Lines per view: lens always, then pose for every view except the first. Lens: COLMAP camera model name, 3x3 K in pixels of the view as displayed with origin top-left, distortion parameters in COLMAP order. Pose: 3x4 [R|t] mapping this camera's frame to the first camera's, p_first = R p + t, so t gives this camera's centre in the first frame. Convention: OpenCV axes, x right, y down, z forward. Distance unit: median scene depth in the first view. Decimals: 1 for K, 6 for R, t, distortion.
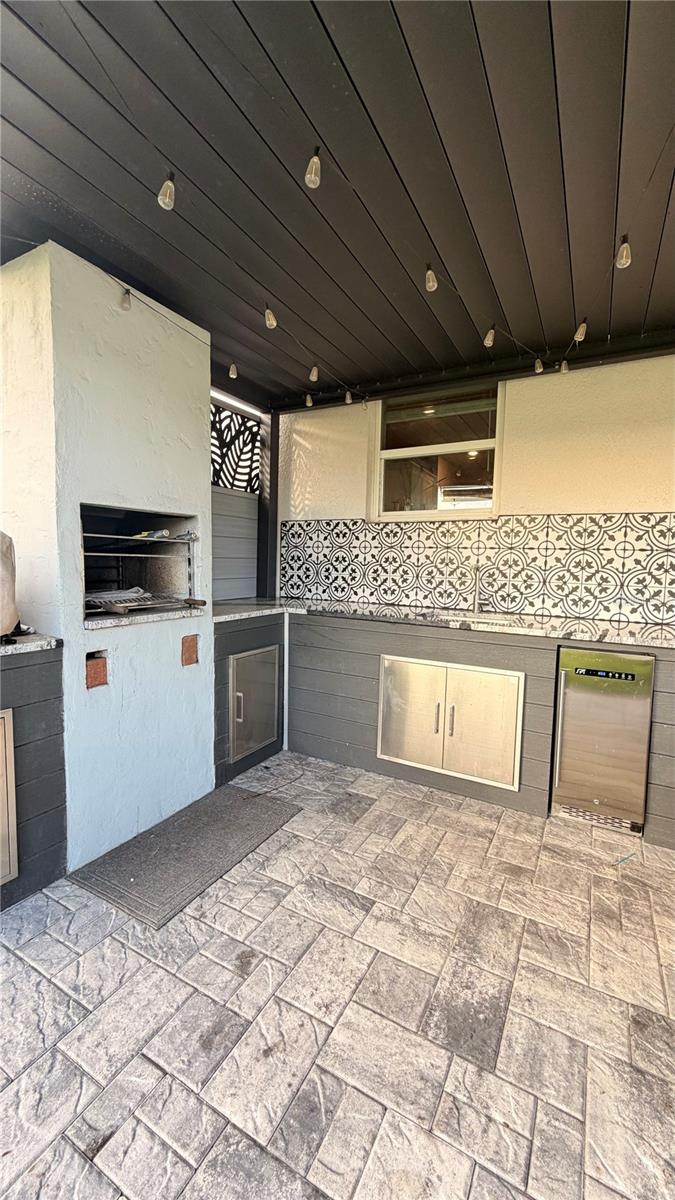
lens RADIAL K [[473.3, 0, 337.5], [0, 473.3, 600.0], [0, 0, 1]] dist [0.000833, 0.000023]
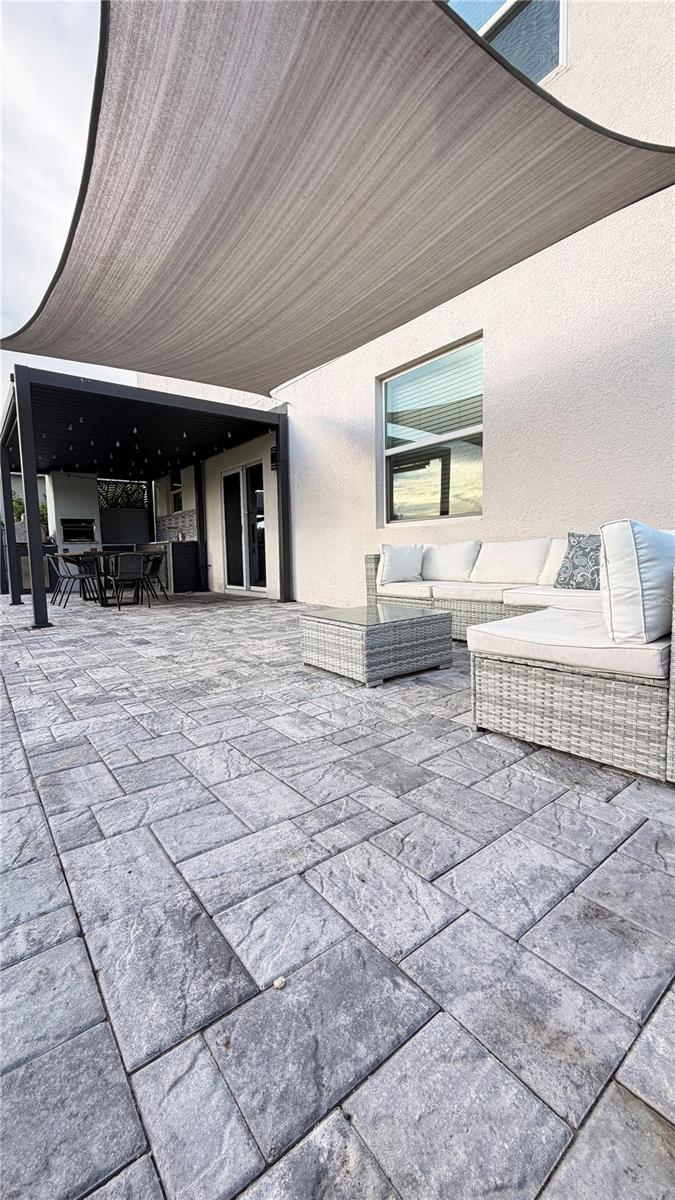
lens RADIAL K [[473.3, 0, 337.5], [0, 473.3, 600.0], [0, 0, 1]] dist [0.000833, 0.000023]
pose [[0.919129, -0.002597, -0.393949, 2.268862], [0.009914, 0.999814, 0.016540, 0.332495], [0.393833, -0.019108, 0.918984, -1.365992]]
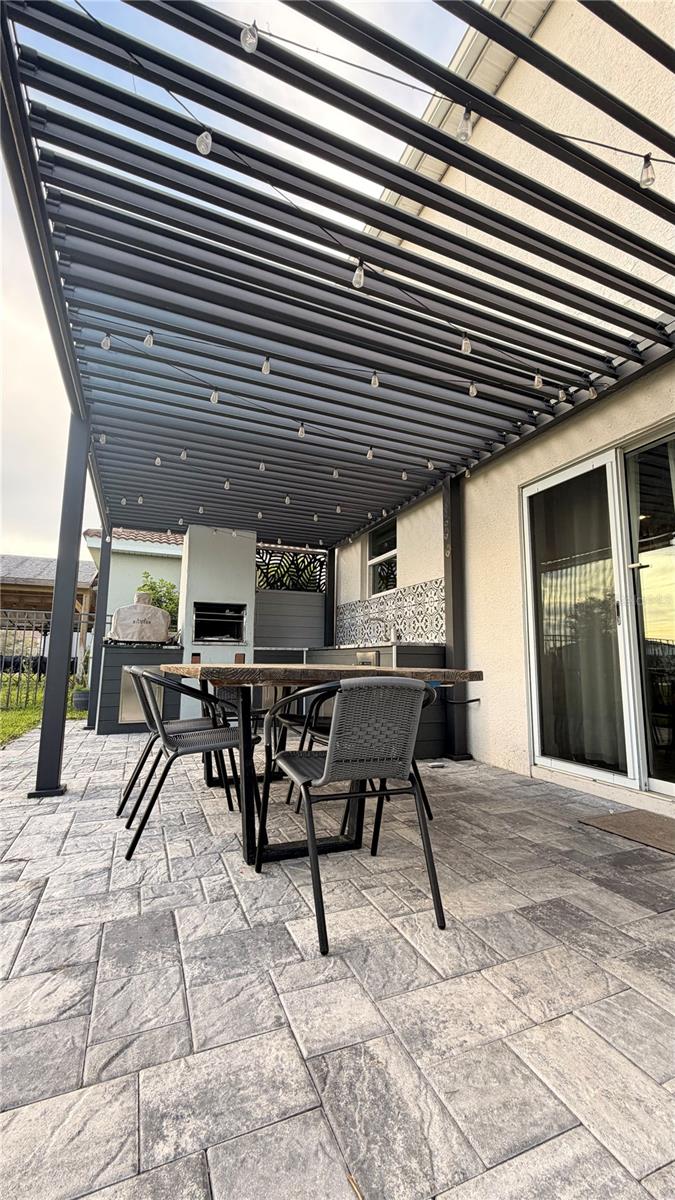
lens RADIAL K [[473.3, 0, 337.5], [0, 473.3, 600.0], [0, 0, 1]] dist [0.000833, 0.000023]
pose [[0.782890, -0.097068, -0.614541, 1.080617], [-0.041898, 0.977286, -0.207740, 0.197635], [0.620748, 0.188386, 0.761041, -0.386275]]
